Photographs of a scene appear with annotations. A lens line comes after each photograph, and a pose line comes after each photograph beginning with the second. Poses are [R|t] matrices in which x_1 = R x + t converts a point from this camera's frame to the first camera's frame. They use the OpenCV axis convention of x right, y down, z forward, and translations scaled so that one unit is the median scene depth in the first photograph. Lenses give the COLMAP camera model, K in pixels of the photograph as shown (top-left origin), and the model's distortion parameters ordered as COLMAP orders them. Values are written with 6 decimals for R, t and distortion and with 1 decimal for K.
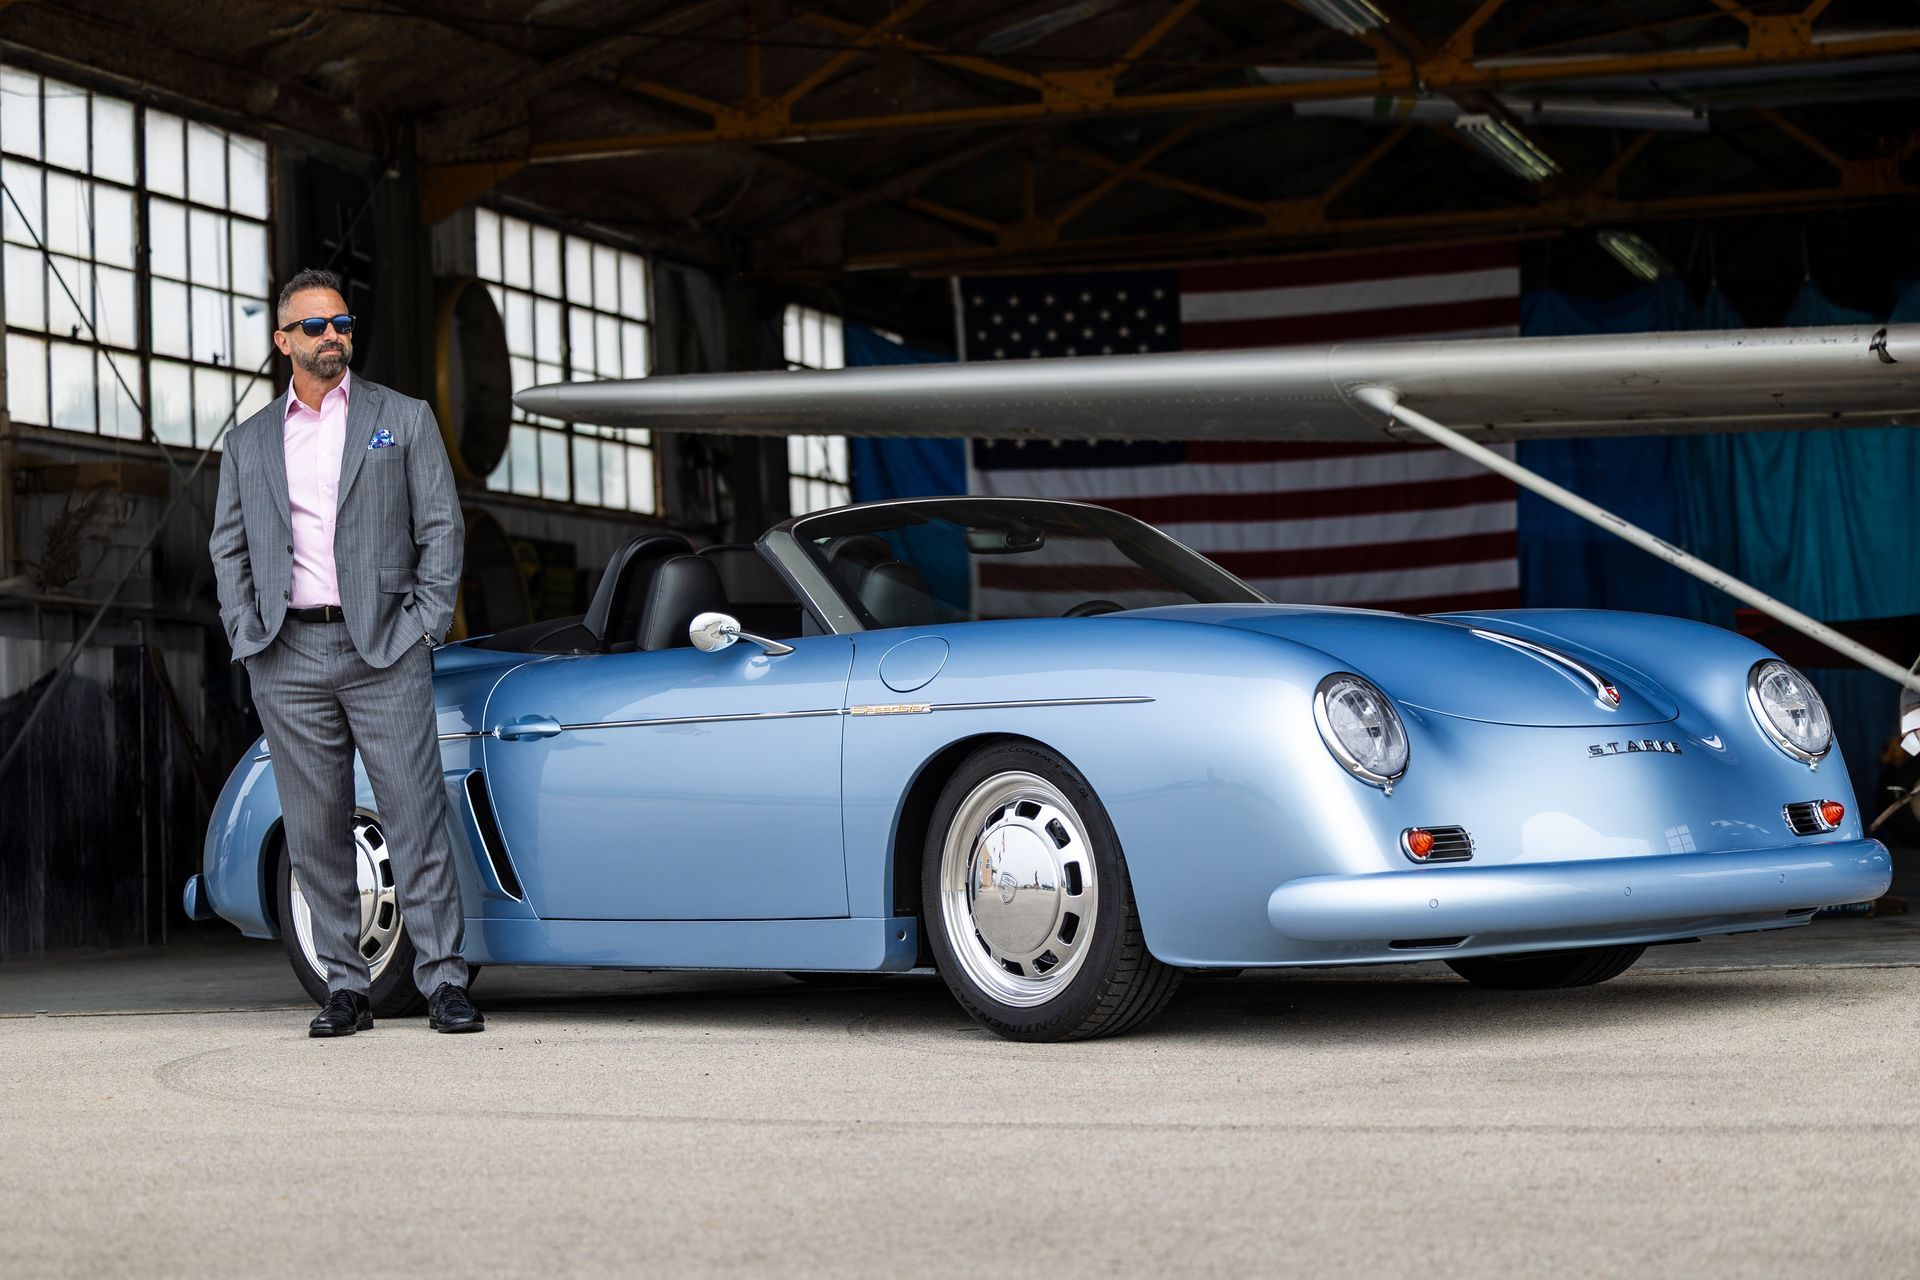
lens RADIAL K [[4725.8, 0, 948.6], [0, 4725.8, 646.3], [0, 0, 1]] dist [0.017377, 0.000000]
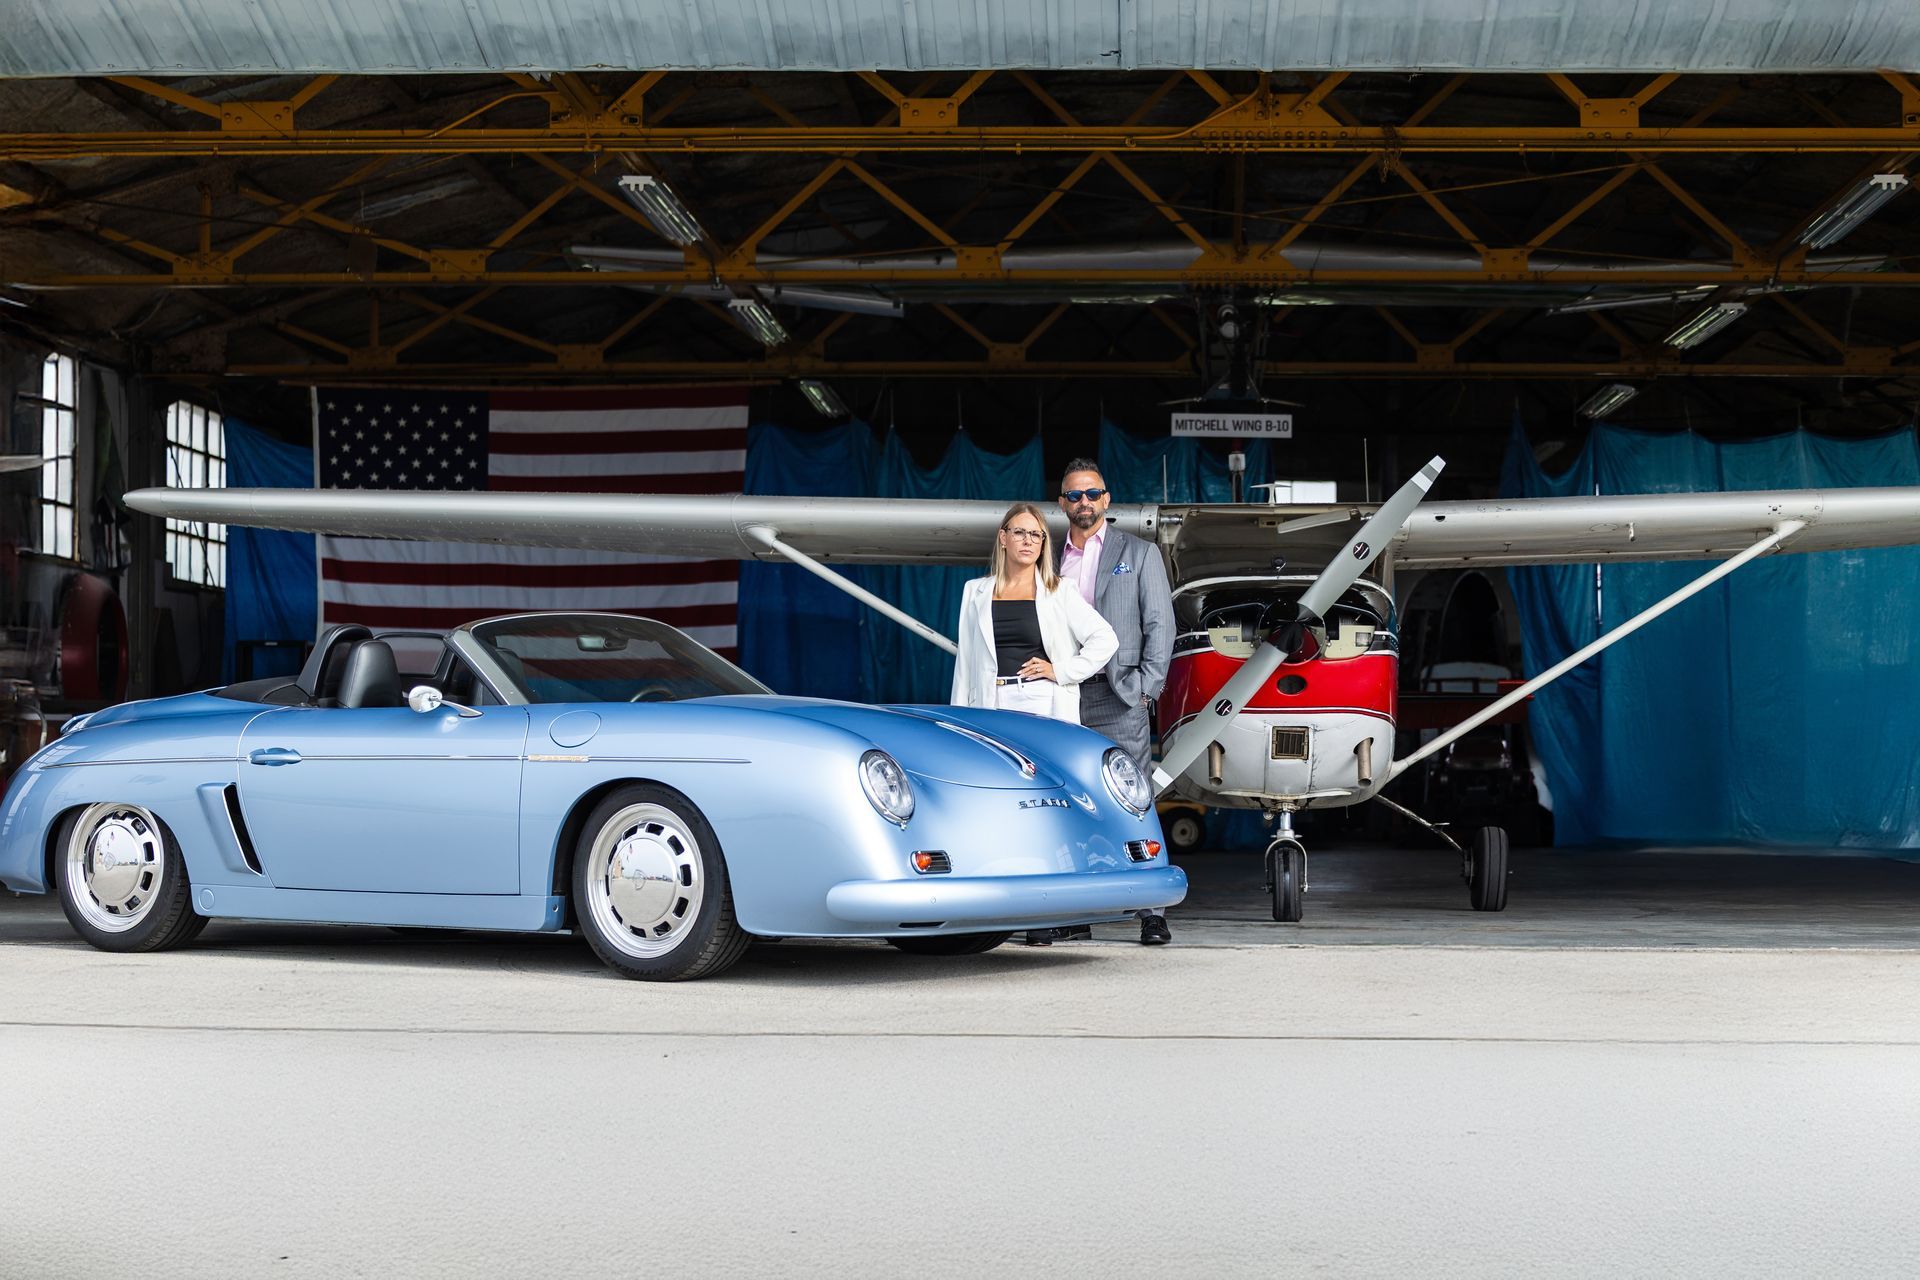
lens RADIAL K [[3883.7, 0, 954.0], [0, 3883.7, 643.8], [0, 0, 1]] dist [-0.024479, 0.000000]
pose [[0.976421, 0.046333, 0.210843, -0.092626], [-0.045288, 0.998926, -0.009787, -0.010213], [-0.211070, 0.000008, 0.977471, -0.145095]]
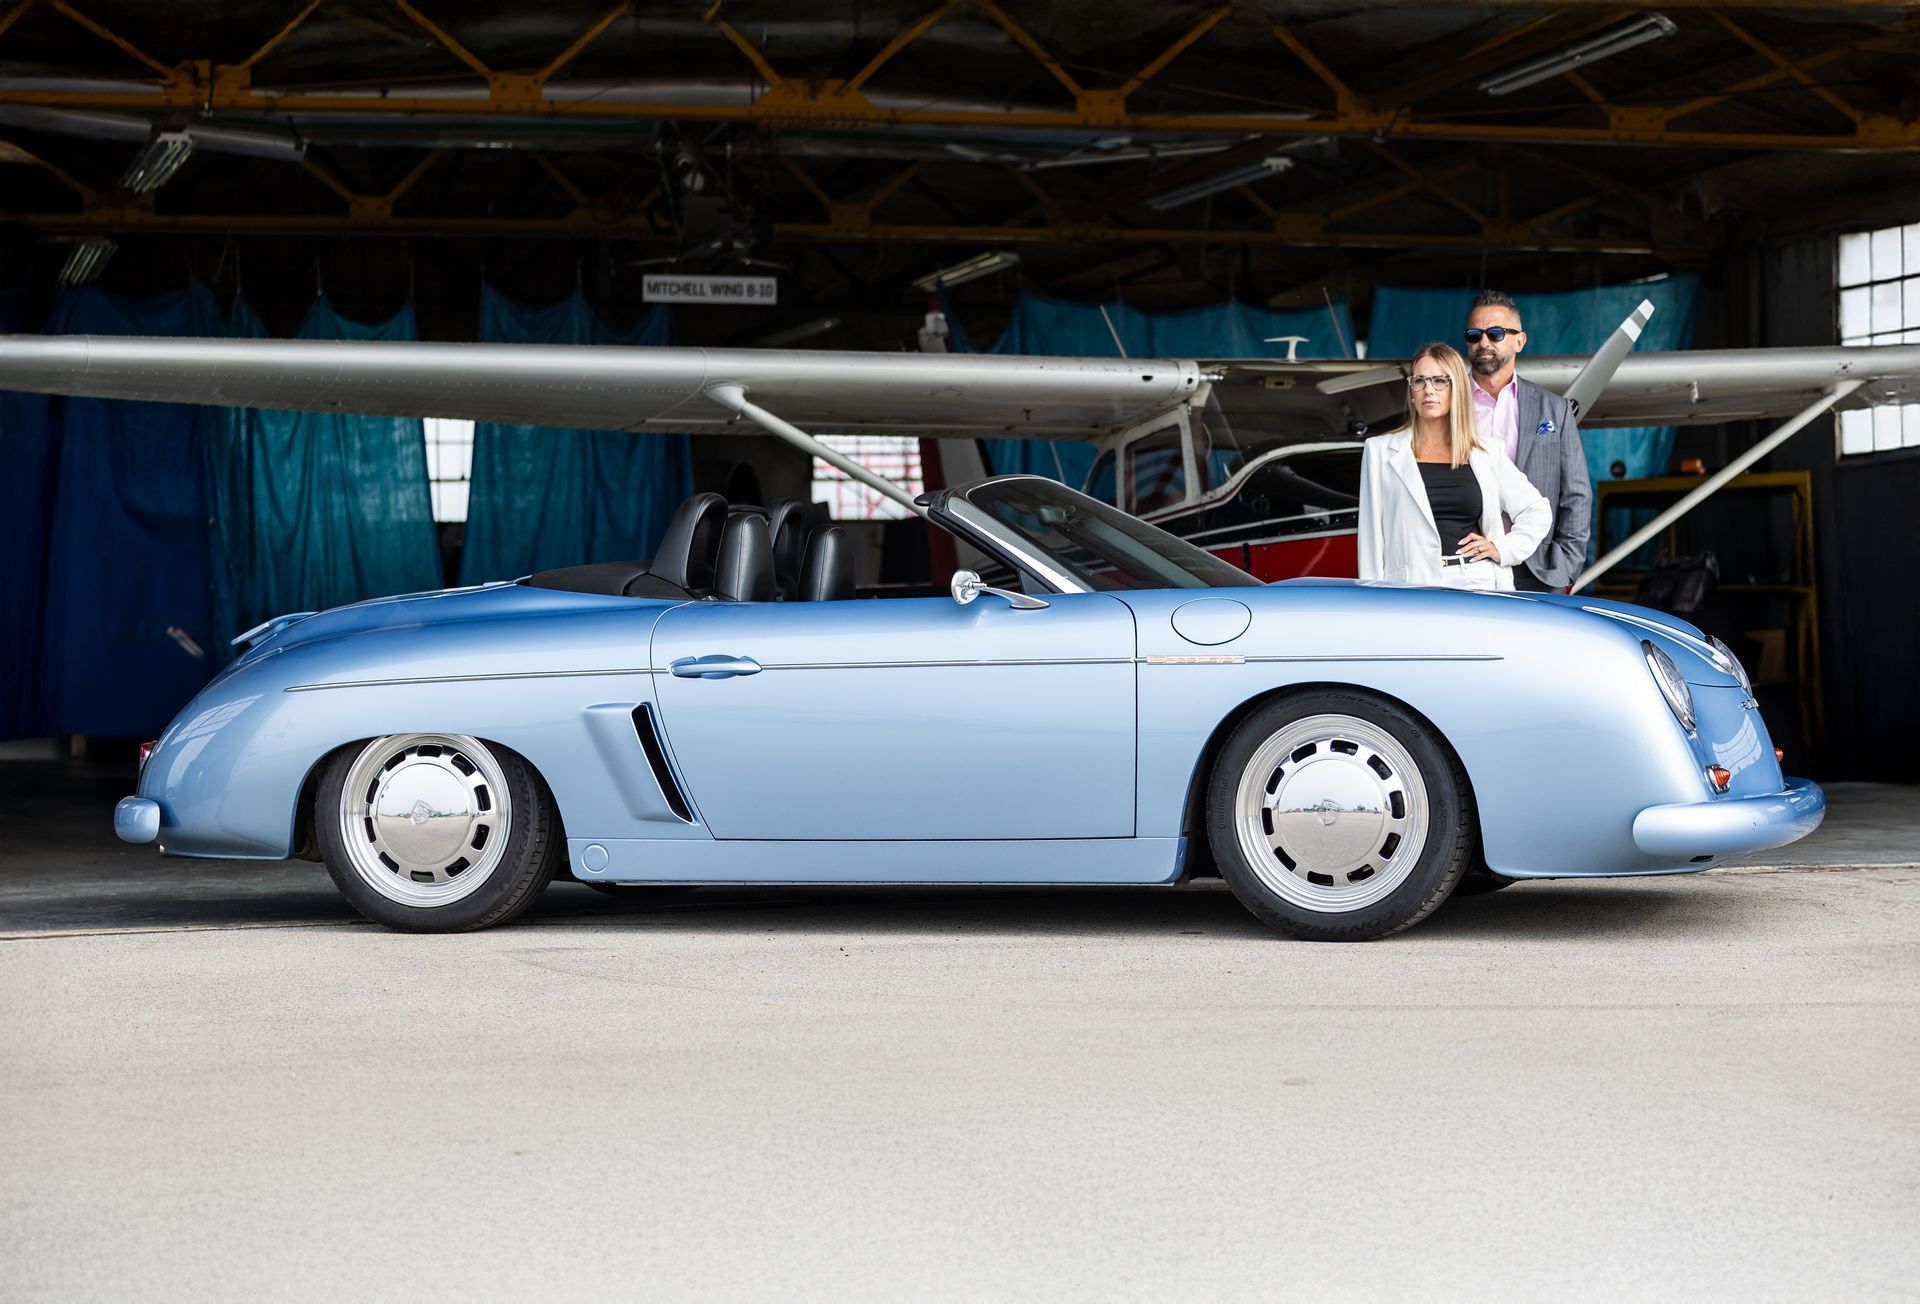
lens RADIAL K [[4110.1, 0, 944.4], [0, 4110.1, 650.5], [0, 0, 1]] dist [-0.024050, 0.000000]
pose [[0.863262, 0.023778, 0.504195, -0.353413], [-0.028599, 0.999589, 0.001825, 0.006717], [-0.503945, -0.015995, 0.863588, 0.092607]]
